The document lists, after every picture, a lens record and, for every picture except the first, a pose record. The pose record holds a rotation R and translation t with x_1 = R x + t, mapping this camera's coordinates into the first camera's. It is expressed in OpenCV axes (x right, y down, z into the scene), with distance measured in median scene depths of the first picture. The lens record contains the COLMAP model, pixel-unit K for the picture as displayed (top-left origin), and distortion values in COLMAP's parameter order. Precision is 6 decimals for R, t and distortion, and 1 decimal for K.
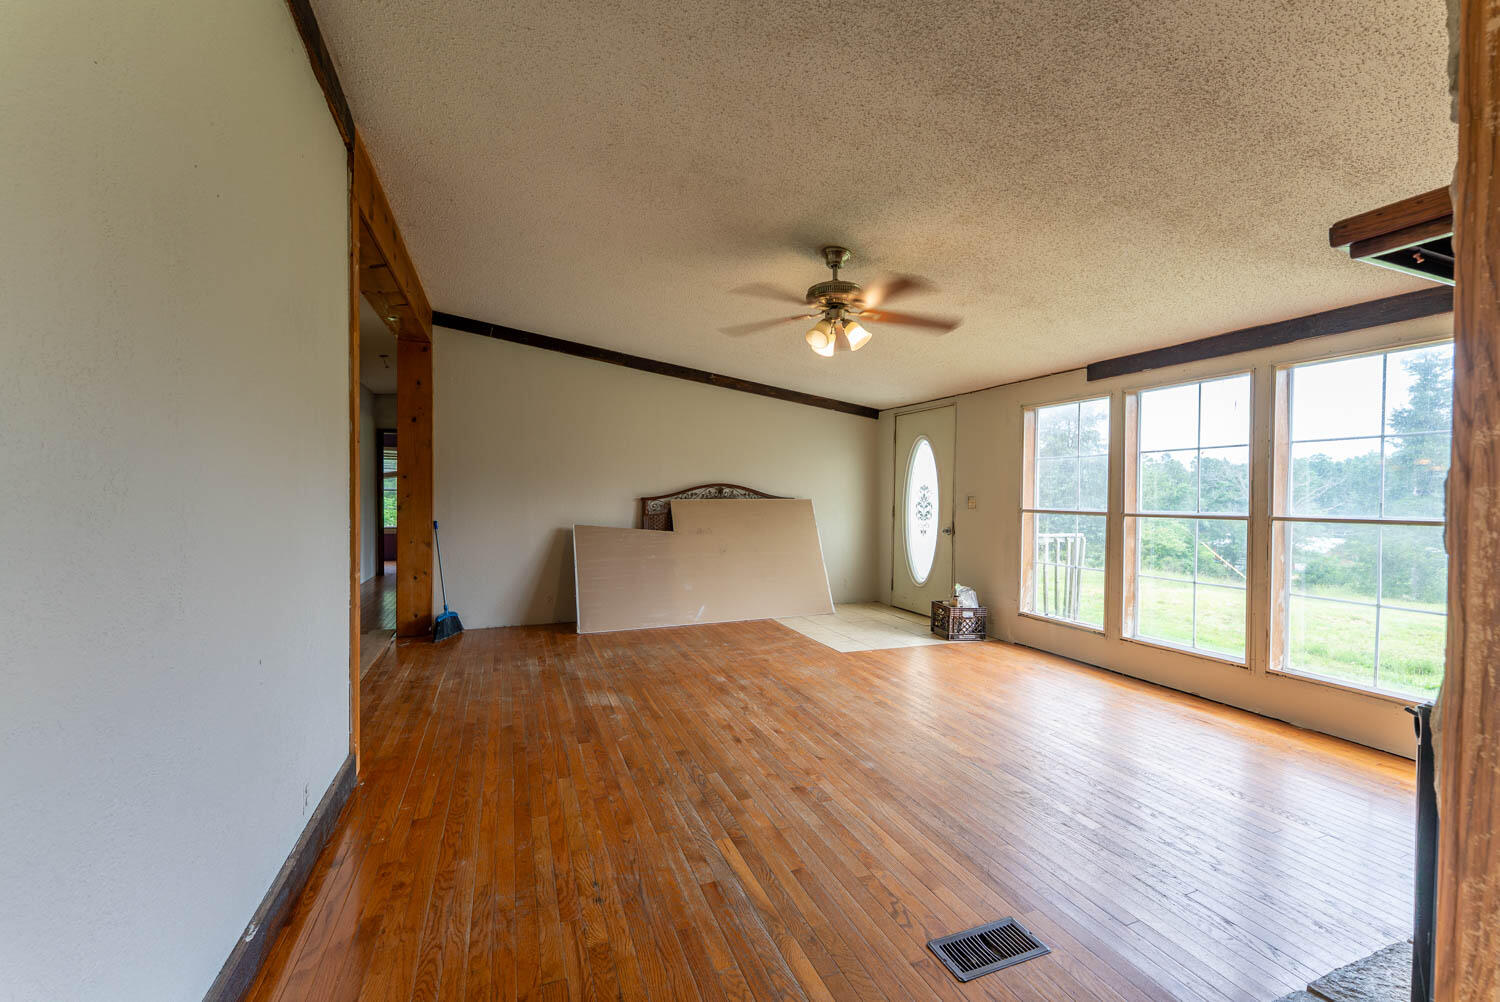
lens RADIAL K [[607.2, 0, 745.6], [0, 607.2, 503.7], [0, 0, 1]] dist [-0.000109, -0.000581]
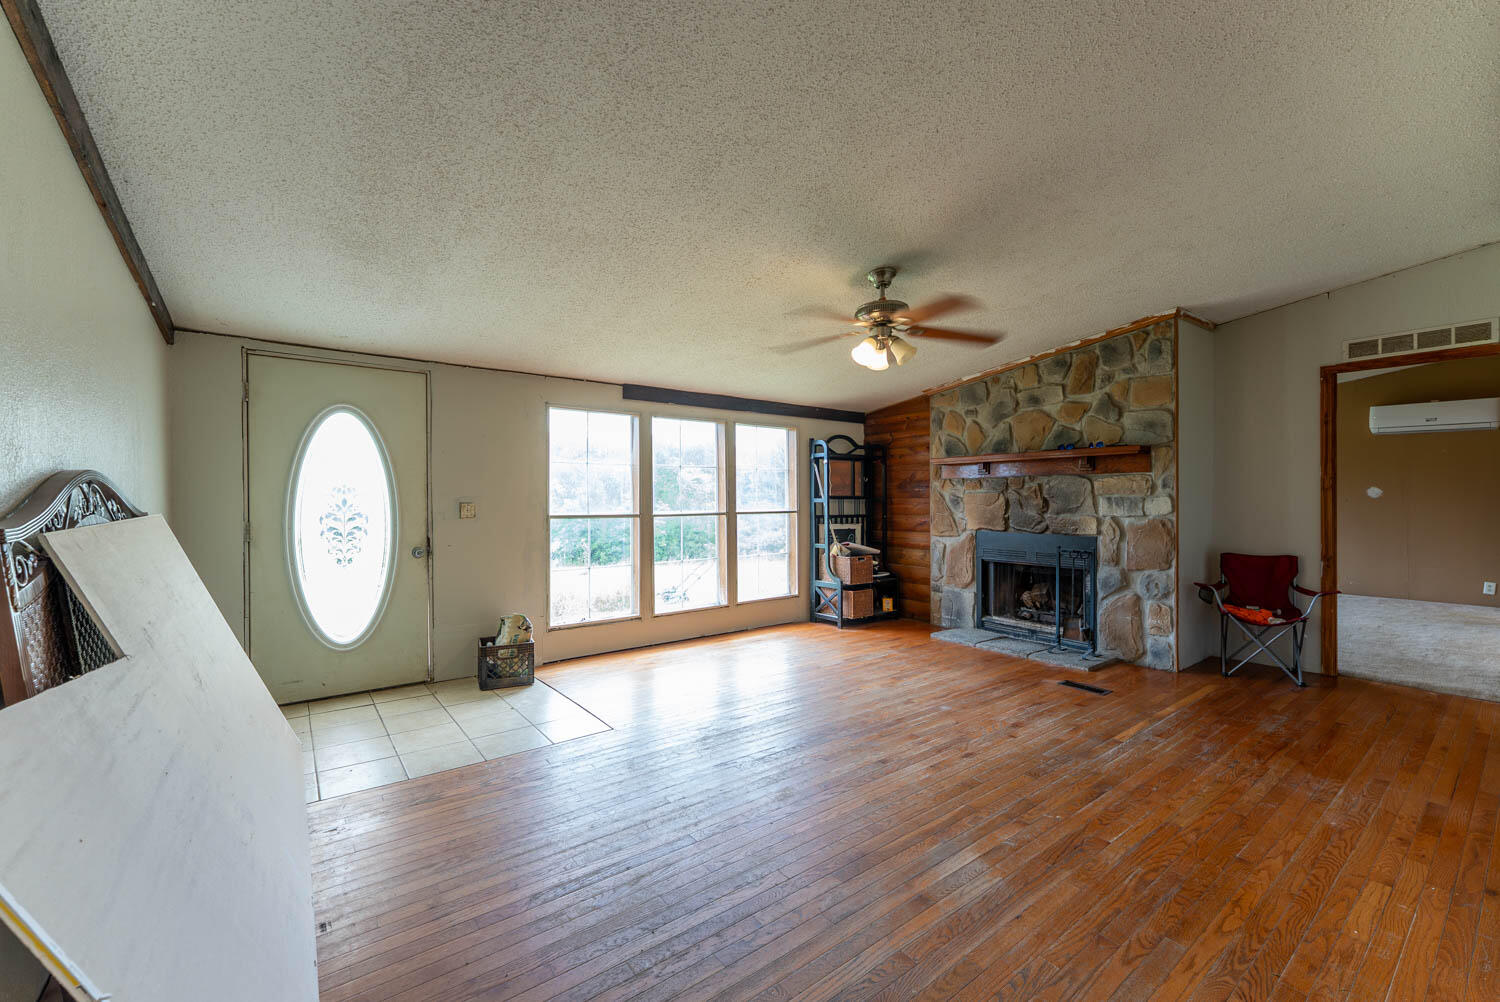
lens RADIAL K [[607.2, 0, 745.6], [0, 607.2, 503.7], [0, 0, 1]] dist [-0.000109, -0.000581]
pose [[-0.269731, -0.016724, 0.962791, -0.594392], [0.011697, 0.999718, 0.020643, -0.028288], [-0.962865, 0.016829, -0.269459, 1.117662]]
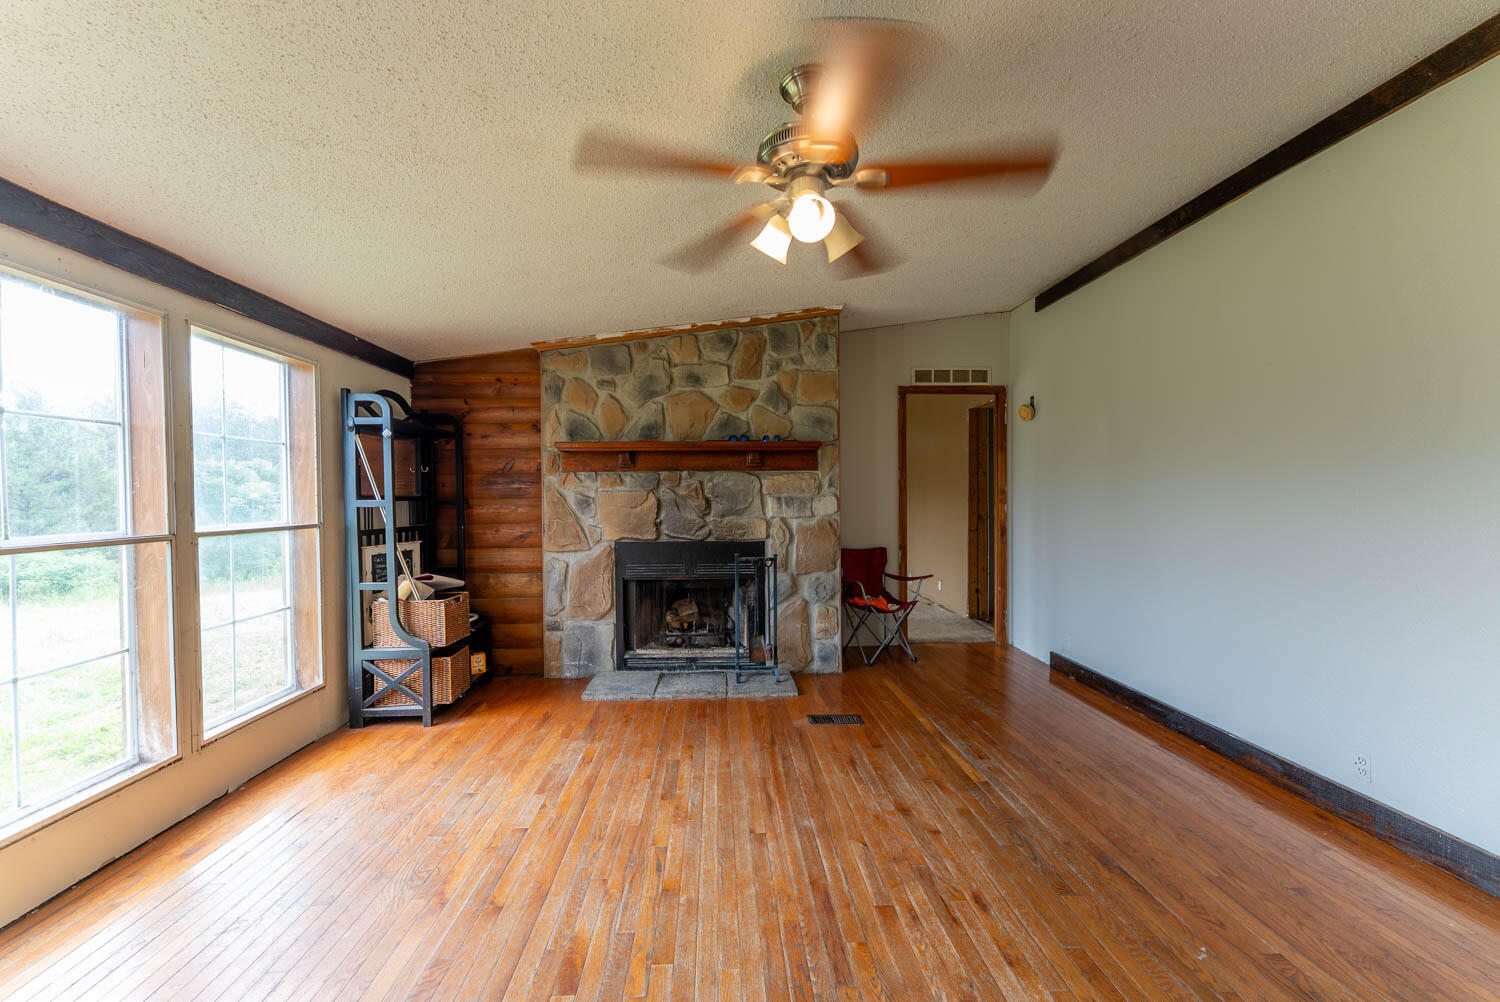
lens RADIAL K [[607.2, 0, 745.6], [0, 607.2, 503.7], [0, 0, 1]] dist [-0.000109, -0.000581]
pose [[-0.947956, -0.008460, 0.318289, 0.012833], [0.000220, 0.999629, 0.027226, -0.025492], [-0.318402, 0.025879, -0.947603, 1.154512]]
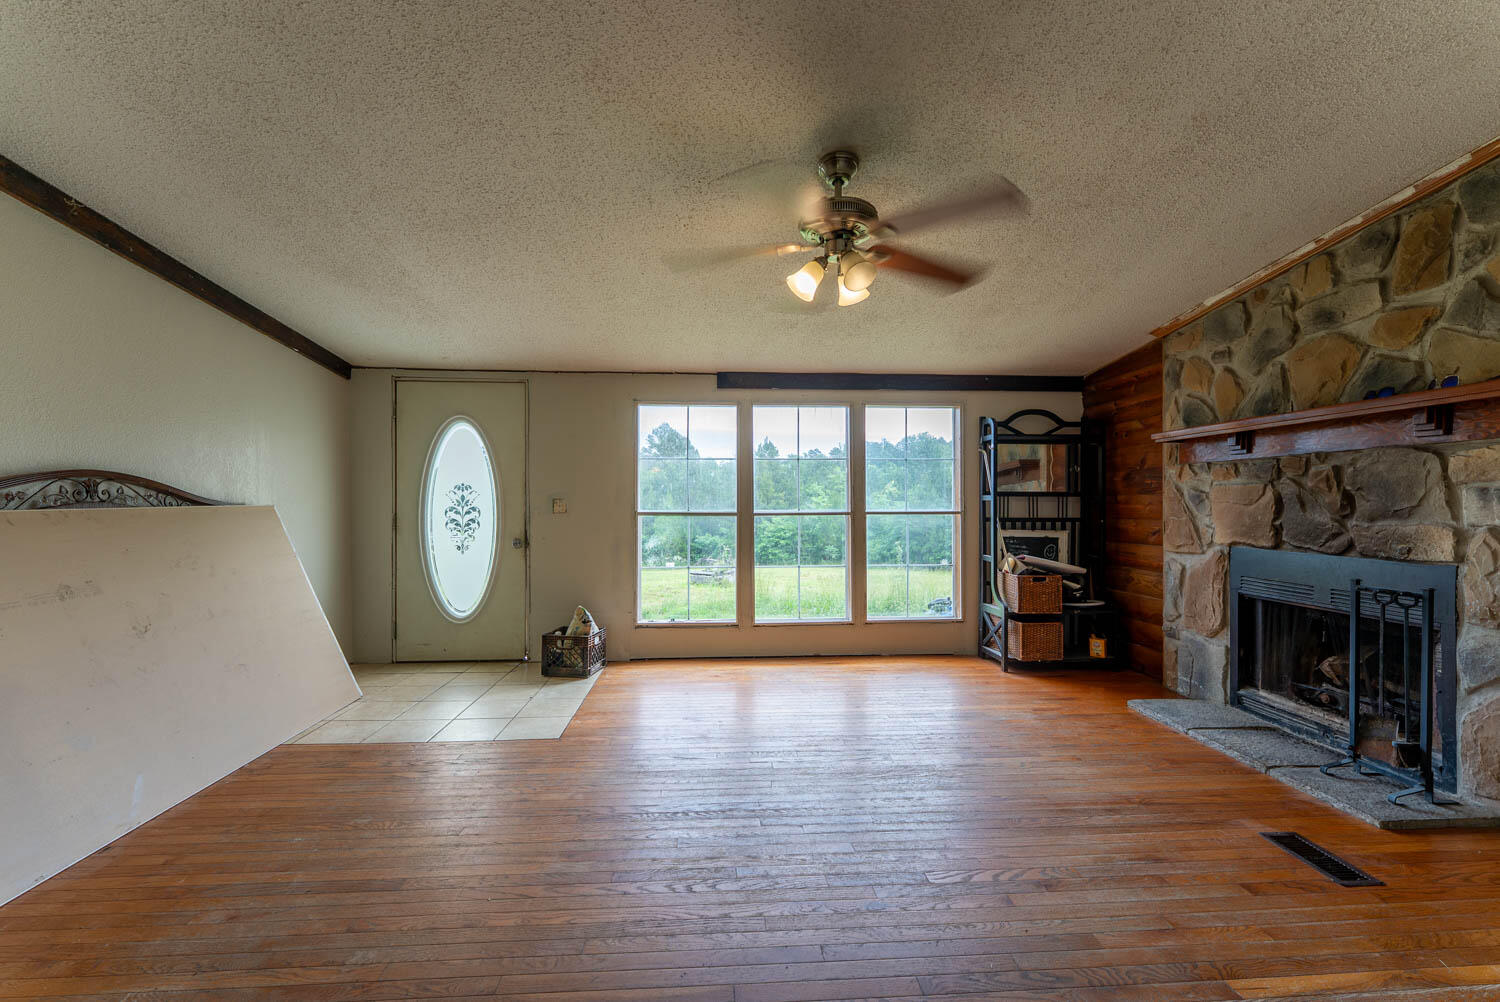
lens RADIAL K [[607.2, 0, 745.6], [0, 607.2, 503.7], [0, 0, 1]] dist [-0.000109, -0.000581]
pose [[0.305958, -0.012695, 0.951960, -0.431005], [0.015745, 0.999842, 0.008273, -0.010151], [-0.951915, 0.012458, 0.306110, 0.652940]]
